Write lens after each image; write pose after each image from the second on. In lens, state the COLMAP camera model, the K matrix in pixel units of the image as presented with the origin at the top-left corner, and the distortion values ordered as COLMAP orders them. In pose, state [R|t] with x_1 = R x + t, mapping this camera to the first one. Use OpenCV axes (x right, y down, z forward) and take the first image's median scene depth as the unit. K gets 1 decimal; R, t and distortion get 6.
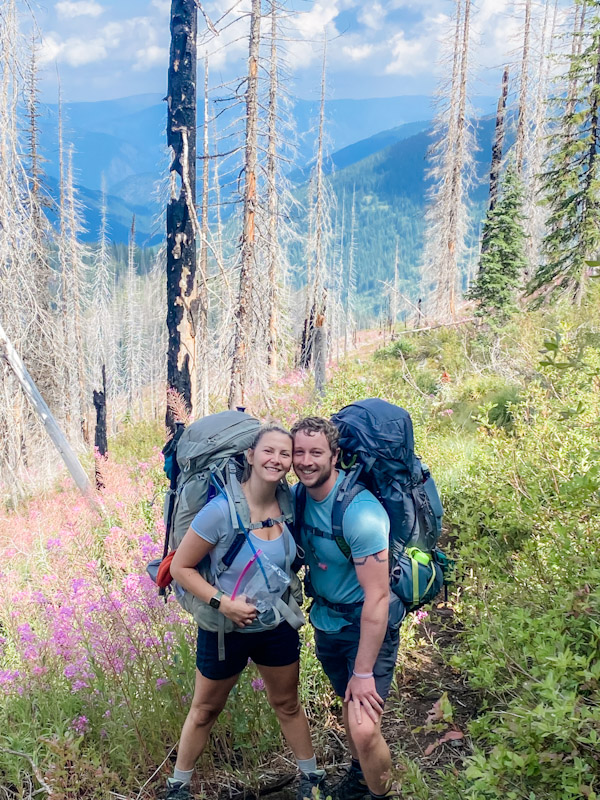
lens RADIAL K [[1137.2, 0, 300.0], [0, 1137.2, 400.0], [0, 0, 1]] dist [0.041632, 0.037471]
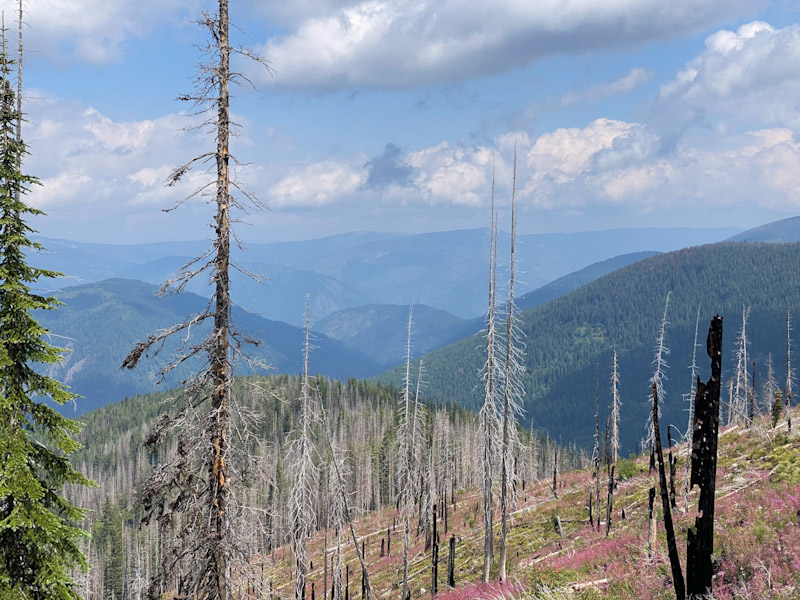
lens RADIAL K [[1186.5, 0, 400.0], [0, 1186.5, 300.0], [0, 0, 1]] dist [0.020705, -0.098918]
pose [[0.995505, -0.016161, -0.093319, 0.001157], [-0.003147, 0.979146, -0.203133, -0.000825], [0.094656, 0.202513, 0.974694, 0.014107]]
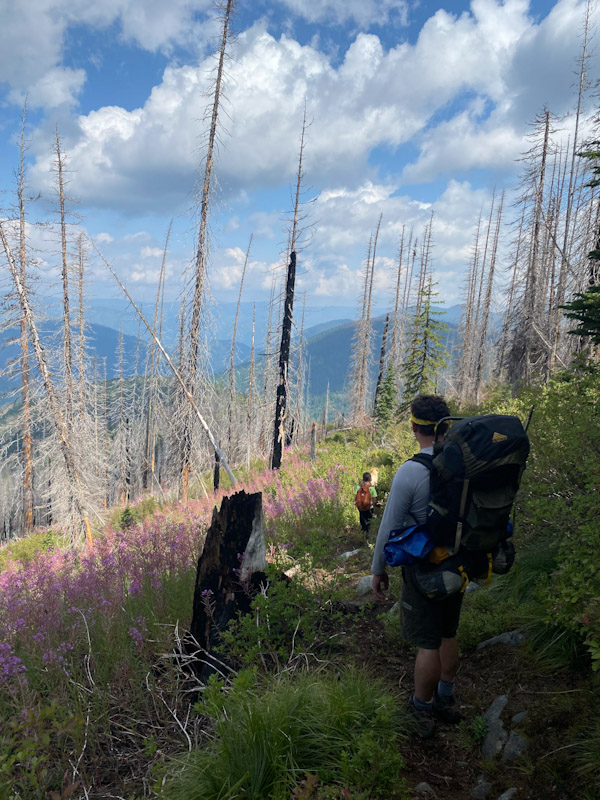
lens RADIAL K [[602.9, 0, 300.0], [0, 602.9, 400.0], [0, 0, 1]] dist [0.004195, -0.228421]
pose [[0.998753, 0.031133, 0.039023, -0.055408], [-0.026845, 0.994009, -0.105954, 0.013518], [-0.042088, 0.104774, 0.993605, -0.260210]]
